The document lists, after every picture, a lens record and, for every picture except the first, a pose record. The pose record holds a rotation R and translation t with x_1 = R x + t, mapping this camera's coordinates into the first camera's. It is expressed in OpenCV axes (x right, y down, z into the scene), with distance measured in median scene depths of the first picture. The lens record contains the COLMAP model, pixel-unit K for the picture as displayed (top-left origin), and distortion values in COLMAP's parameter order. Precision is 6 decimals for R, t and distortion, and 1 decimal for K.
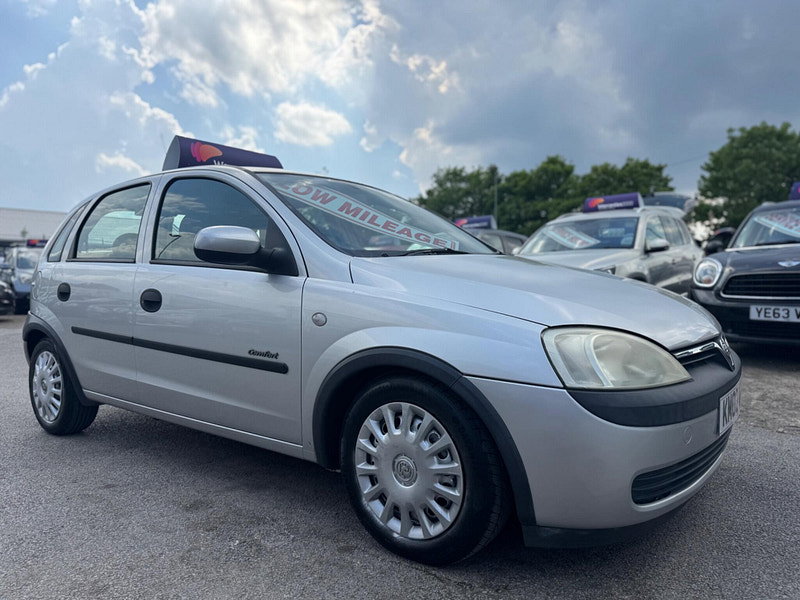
lens RADIAL K [[553.3, 0, 396.9], [0, 553.3, 297.4], [0, 0, 1]] dist [-0.009245, -0.003870]
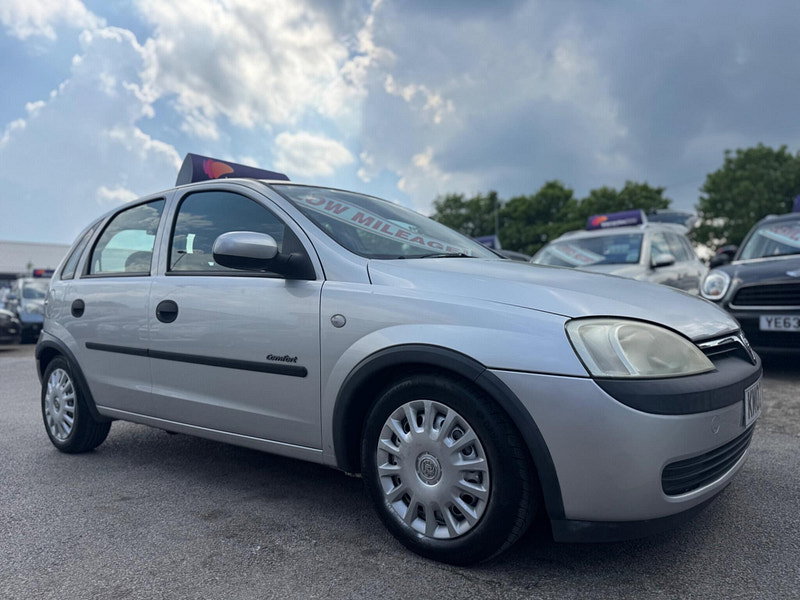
lens RADIAL K [[553.9, 0, 394.8], [0, 553.9, 300.9], [0, 0, 1]] dist [-0.010519, -0.004560]
pose [[0.999816, -0.017963, -0.006765, -0.017225], [0.017658, 0.998931, -0.042724, 0.027050], [0.007525, 0.042596, 0.999064, -0.002059]]
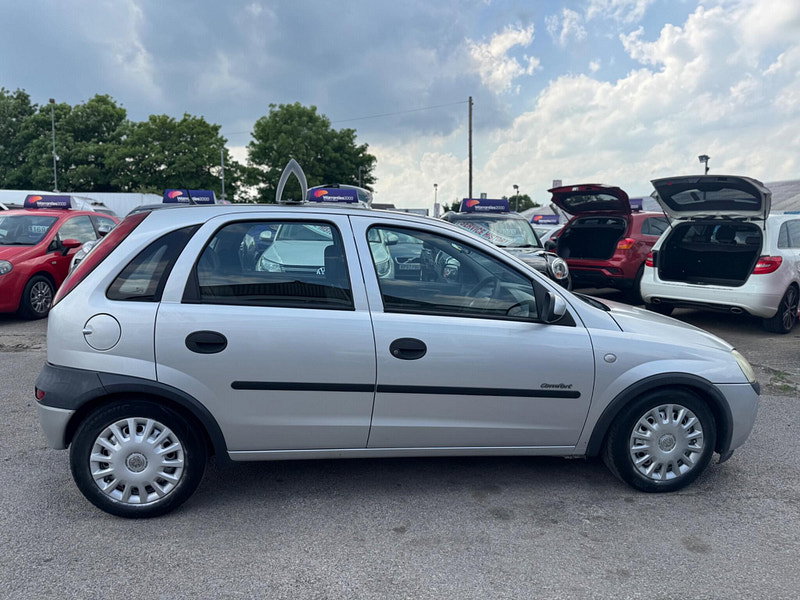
lens RADIAL K [[552.9, 0, 400.0], [0, 552.9, 300.0], [0, 0, 1]] dist [-0.005711, -0.007577]
pose [[0.706255, -0.044043, 0.706586, -0.885784], [-0.018002, 0.996623, 0.080116, -0.126120], [-0.707728, -0.069302, 0.703077, 0.208118]]
